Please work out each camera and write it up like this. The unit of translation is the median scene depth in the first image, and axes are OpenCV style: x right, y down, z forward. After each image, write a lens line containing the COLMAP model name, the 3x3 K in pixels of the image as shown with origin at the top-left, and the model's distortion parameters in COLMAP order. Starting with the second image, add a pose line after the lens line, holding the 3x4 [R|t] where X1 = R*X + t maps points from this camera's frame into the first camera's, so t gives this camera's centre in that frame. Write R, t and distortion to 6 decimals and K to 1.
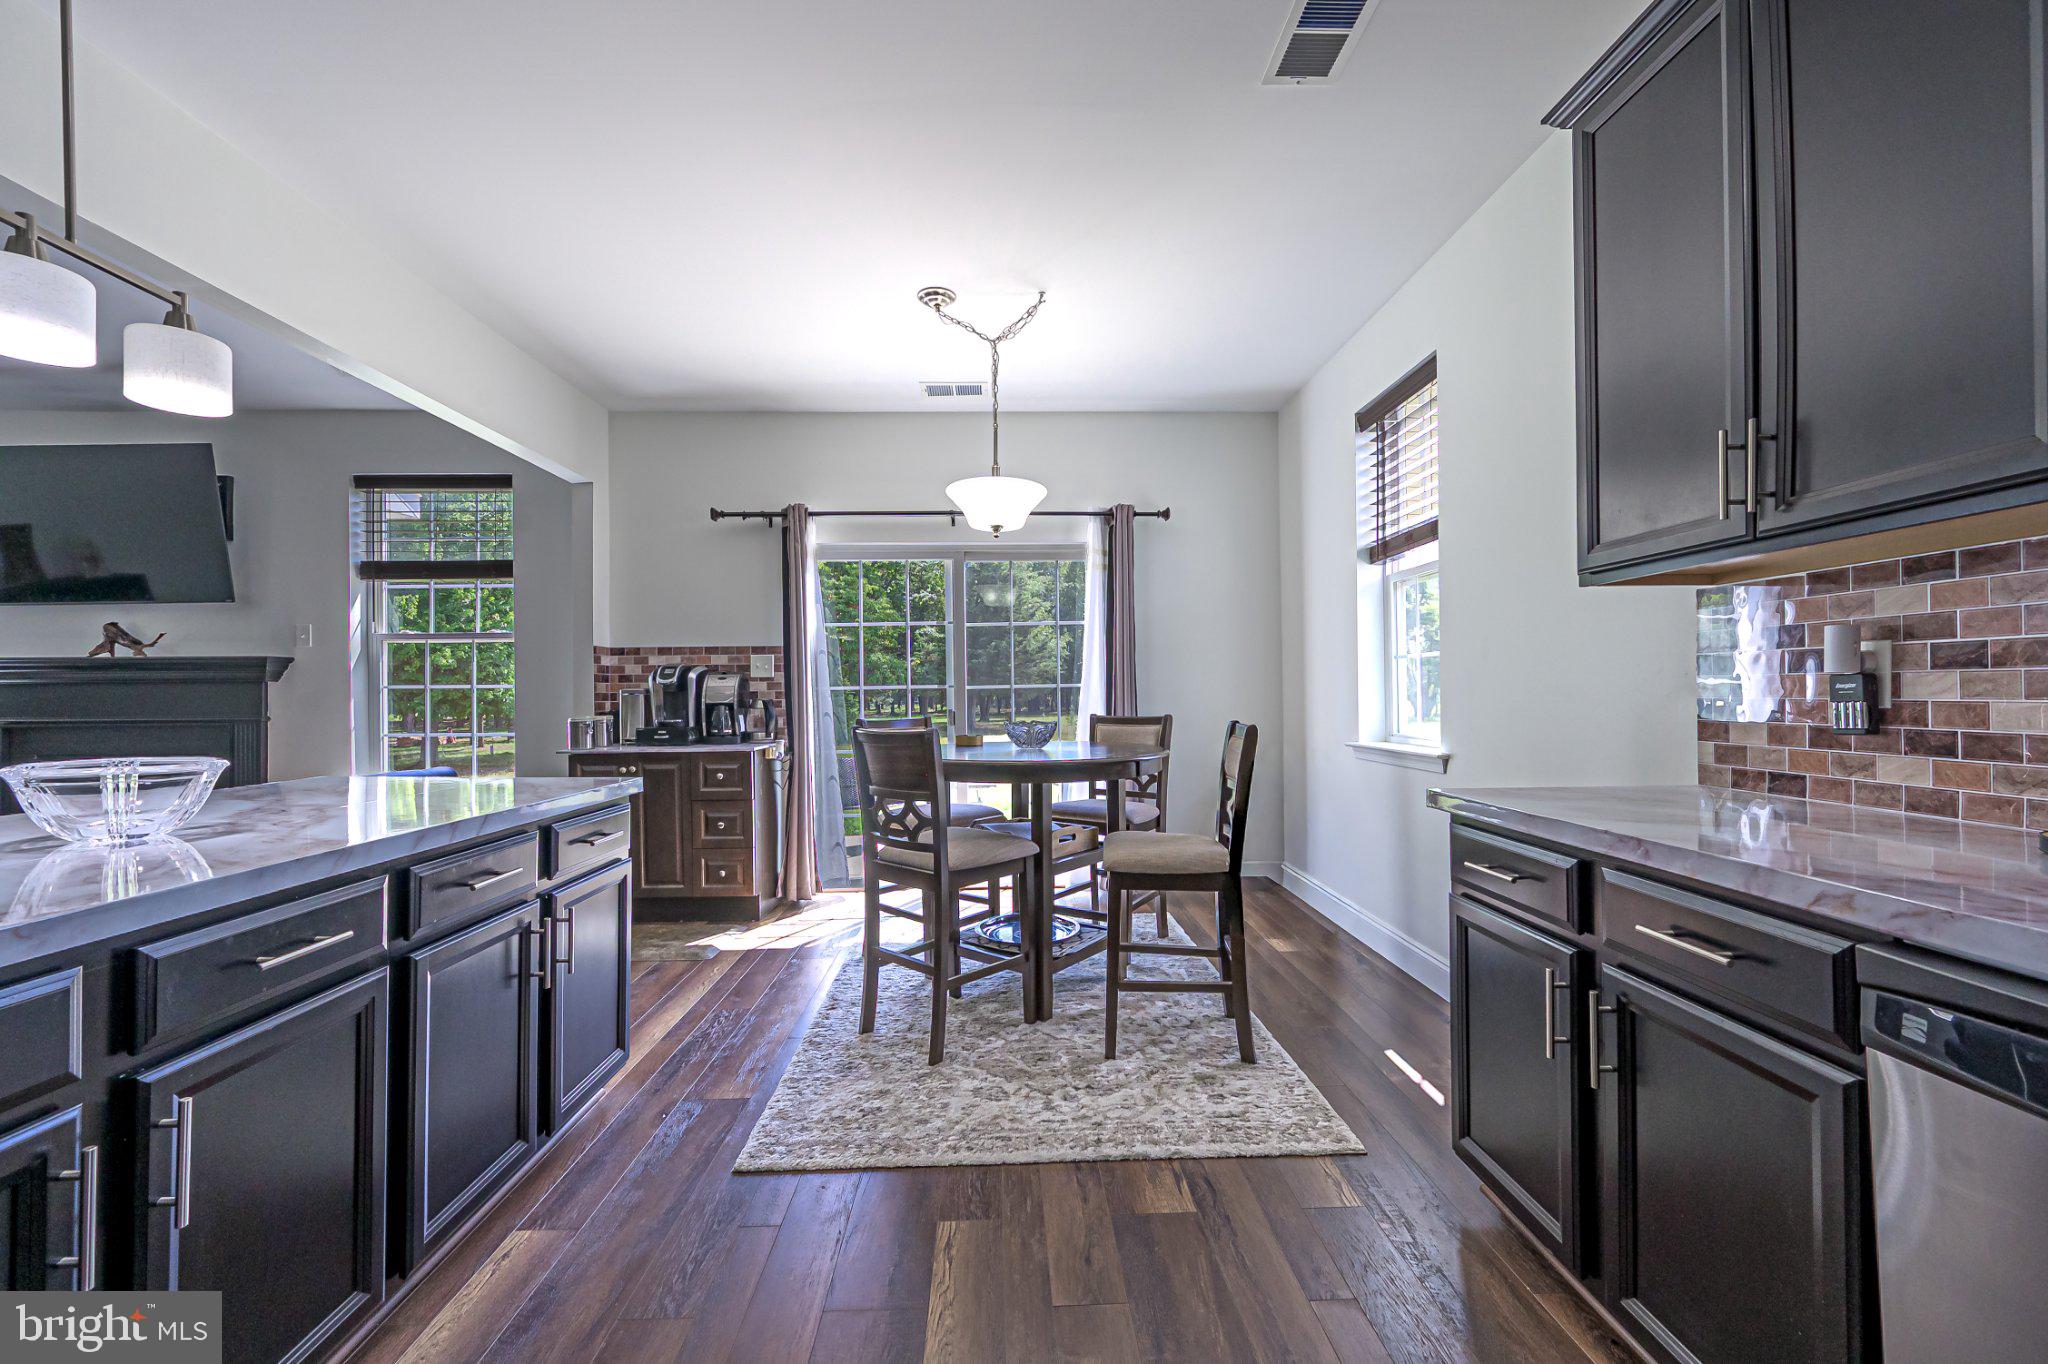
lens RADIAL K [[811.6, 0, 1015.8], [0, 811.6, 683.0], [0, 0, 1]] dist [-0.001086, -0.000177]
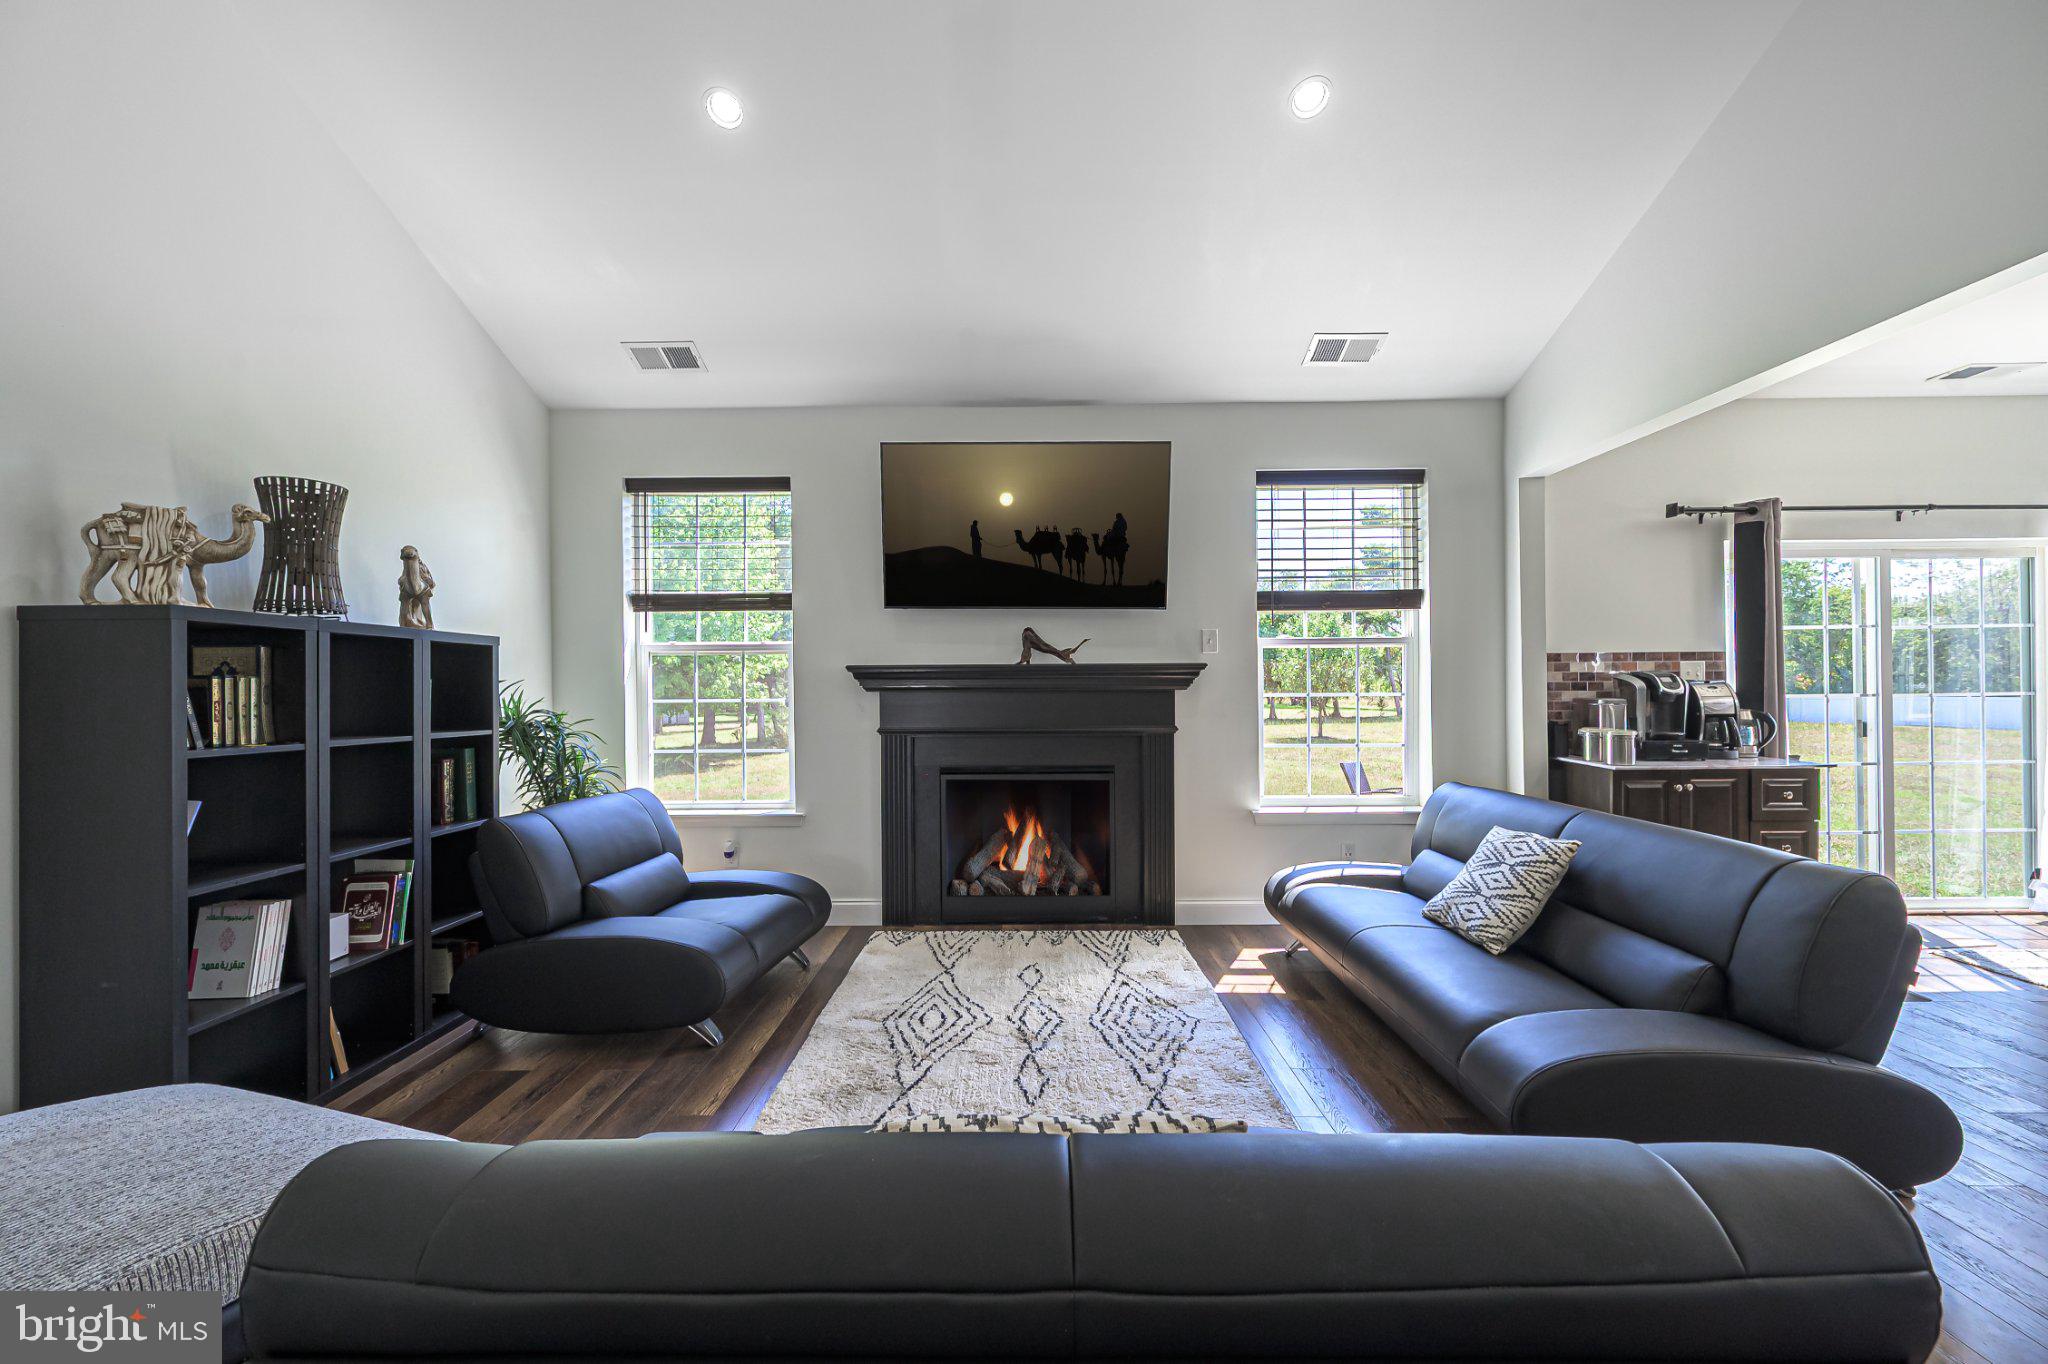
lens RADIAL K [[804.3, 0, 1020.8], [0, 804.3, 684.4], [0, 0, 1]] dist [-0.001562, -0.000154]
pose [[0.999109, 0.000873, -0.042193, -1.137942], [-0.000671, 0.999988, 0.004803, -0.013127], [0.042196, -0.004770, 0.999098, 0.051623]]
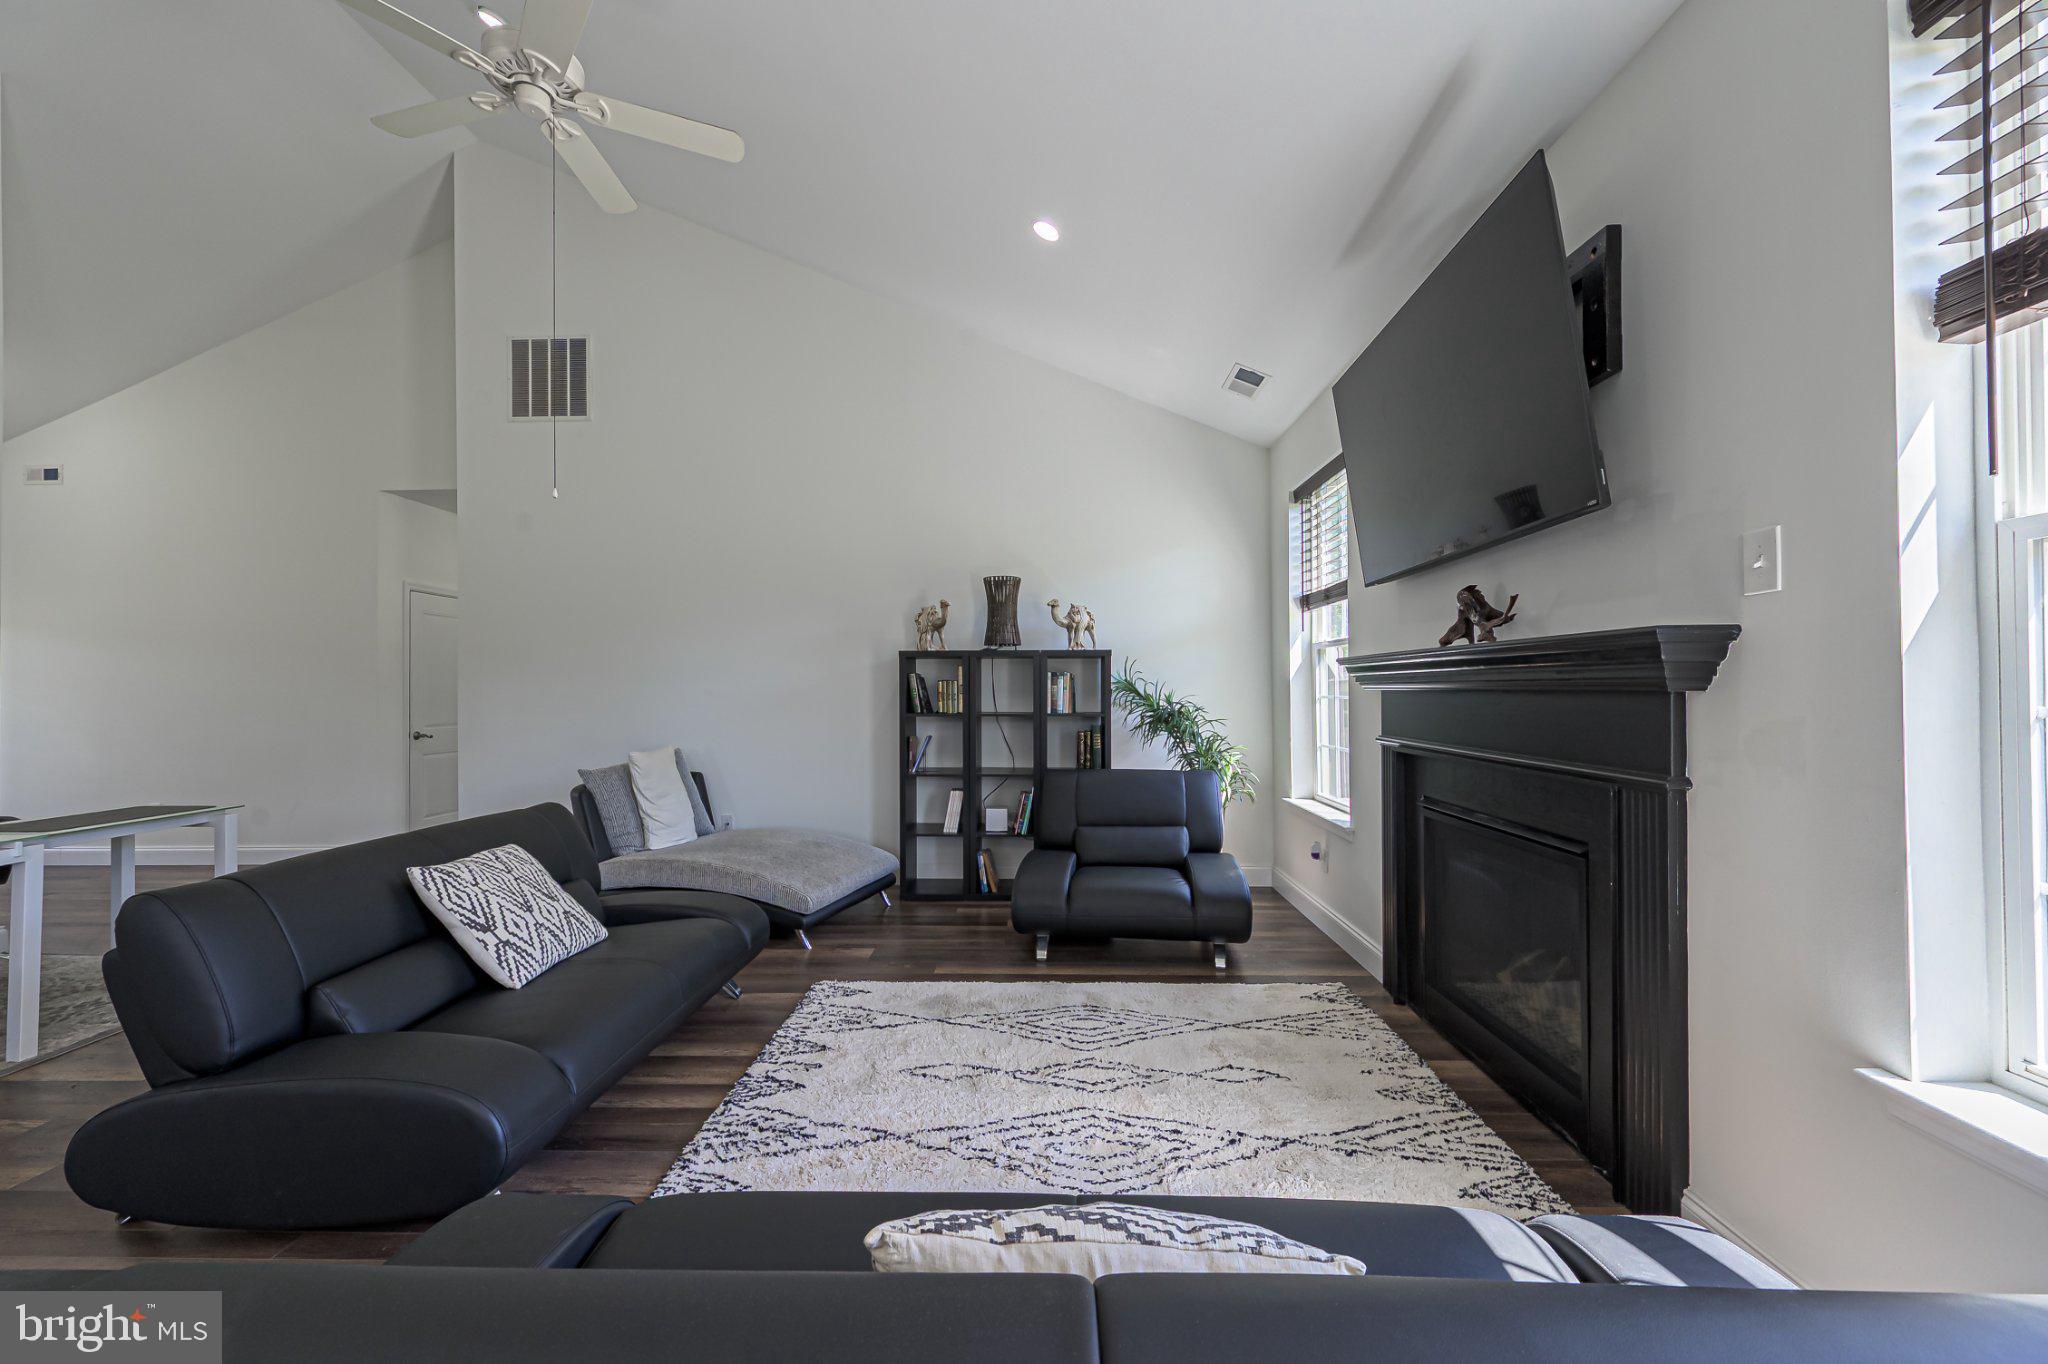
lens RADIAL K [[804.3, 0, 1020.8], [0, 804.3, 684.4], [0, 0, 1]] dist [-0.001562, -0.000154]
pose [[-0.062173, 0.003854, -0.998058, -0.545320], [0.017343, 0.999846, 0.002780, -0.012068], [0.997915, -0.017136, -0.062230, 0.749257]]
